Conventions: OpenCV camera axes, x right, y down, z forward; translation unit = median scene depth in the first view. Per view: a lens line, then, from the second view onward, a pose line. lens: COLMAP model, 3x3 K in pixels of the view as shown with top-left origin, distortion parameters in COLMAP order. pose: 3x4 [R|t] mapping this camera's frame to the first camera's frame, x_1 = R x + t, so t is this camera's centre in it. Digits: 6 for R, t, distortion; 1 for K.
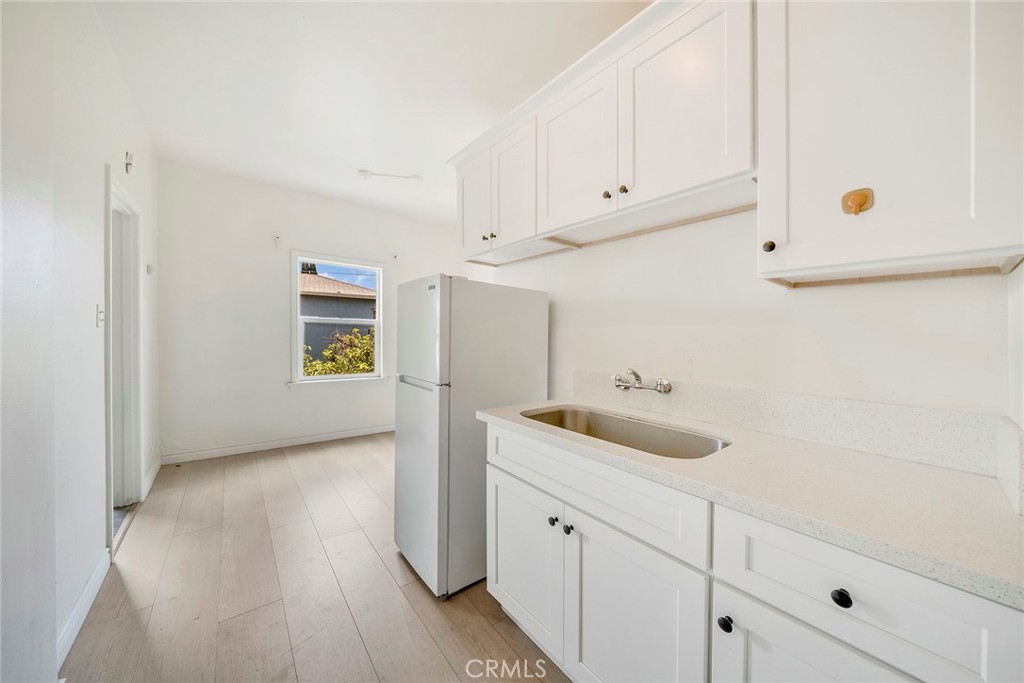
lens RADIAL K [[351.5, 0, 510.2], [0, 351.5, 338.0], [0, 0, 1]] dist [-0.001432, -0.000089]
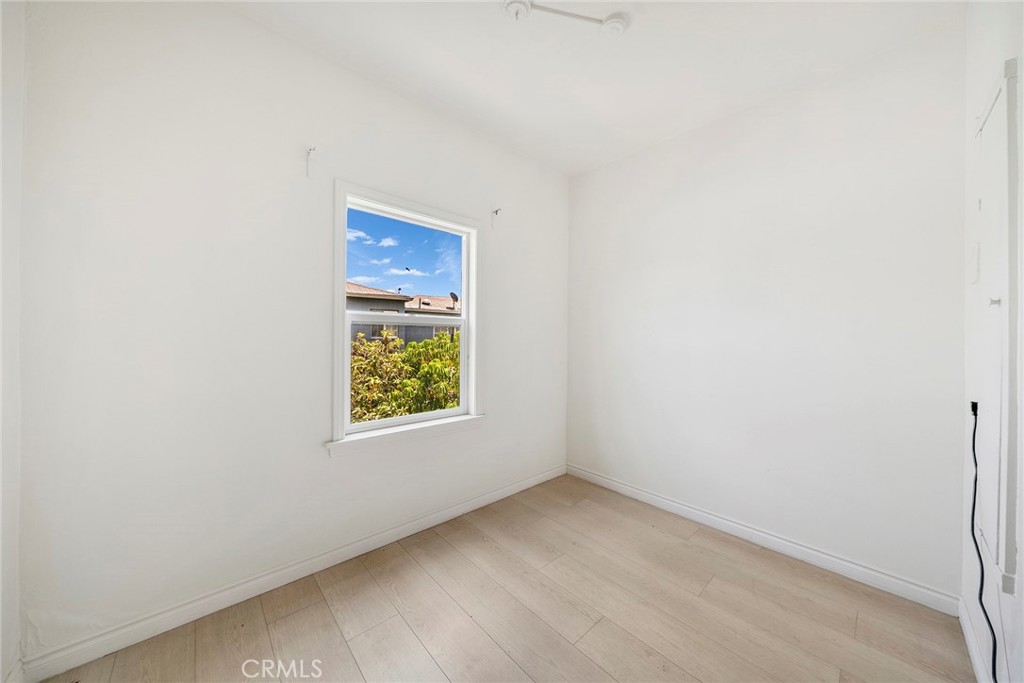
lens RADIAL K [[351.5, 0, 510.2], [0, 351.5, 338.0], [0, 0, 1]] dist [-0.001432, -0.000089]
pose [[0.996866, -0.005131, 0.078943, -0.389170], [0.005700, 0.999959, -0.006979, -0.016601], [-0.078904, 0.007407, 0.996855, 0.456654]]
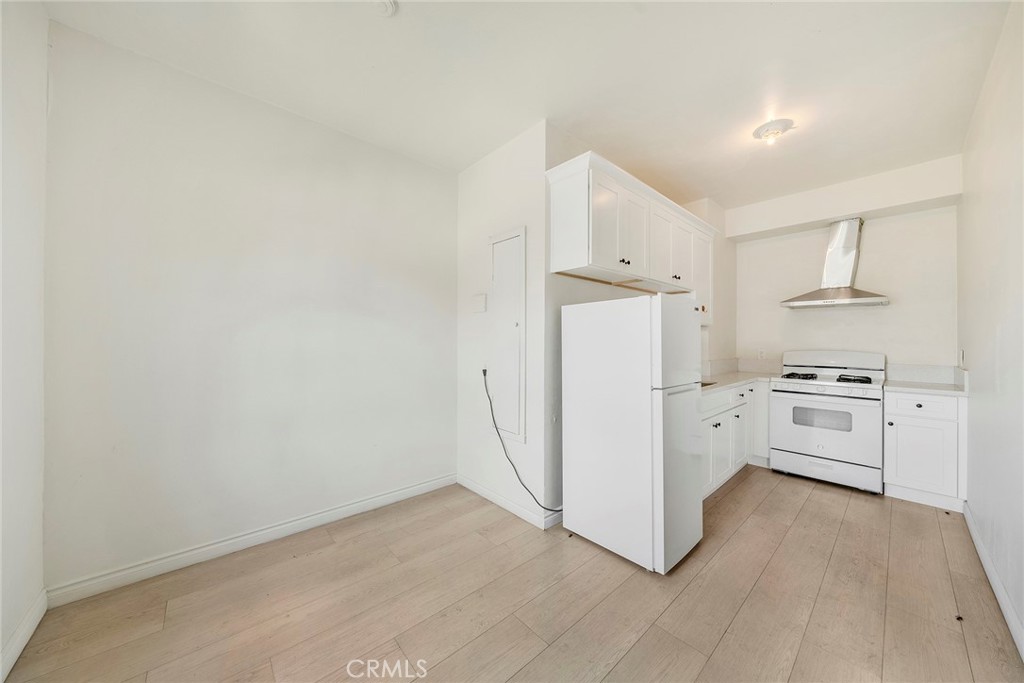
lens RADIAL K [[351.5, 0, 510.2], [0, 351.5, 338.0], [0, 0, 1]] dist [-0.001432, -0.000089]
pose [[-0.061293, -0.011265, 0.998056, -0.560254], [0.001569, 0.999934, 0.011383, -0.023656], [-0.998119, 0.002263, -0.061271, 0.663042]]
